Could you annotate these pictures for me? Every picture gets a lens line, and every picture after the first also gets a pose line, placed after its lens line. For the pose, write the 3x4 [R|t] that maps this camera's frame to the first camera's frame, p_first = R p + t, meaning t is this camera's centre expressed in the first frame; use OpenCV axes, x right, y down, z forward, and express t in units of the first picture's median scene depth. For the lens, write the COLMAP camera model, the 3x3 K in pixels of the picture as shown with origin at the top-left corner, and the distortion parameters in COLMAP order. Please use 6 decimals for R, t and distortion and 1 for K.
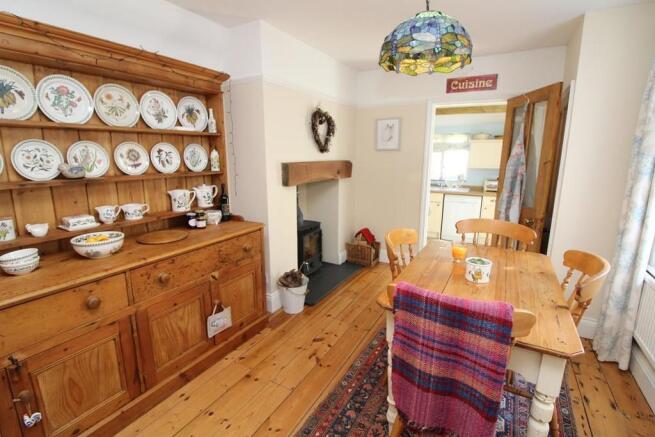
lens RADIAL K [[305.8, 0, 326.5], [0, 305.8, 218.2], [0, 0, 1]] dist [-0.002502, -0.000311]
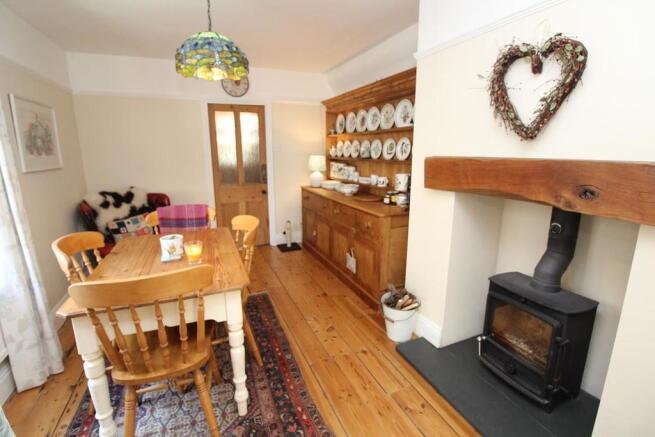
lens RADIAL K [[305.8, 0, 325.5], [0, 305.8, 215.8], [0, 0, 1]] dist [-0.002502, -0.000311]
pose [[-0.602890, 0.175854, -0.778203, 0.815220], [-0.164002, 0.927258, 0.336593, -0.334850], [0.780786, 0.330556, -0.530194, 1.614220]]
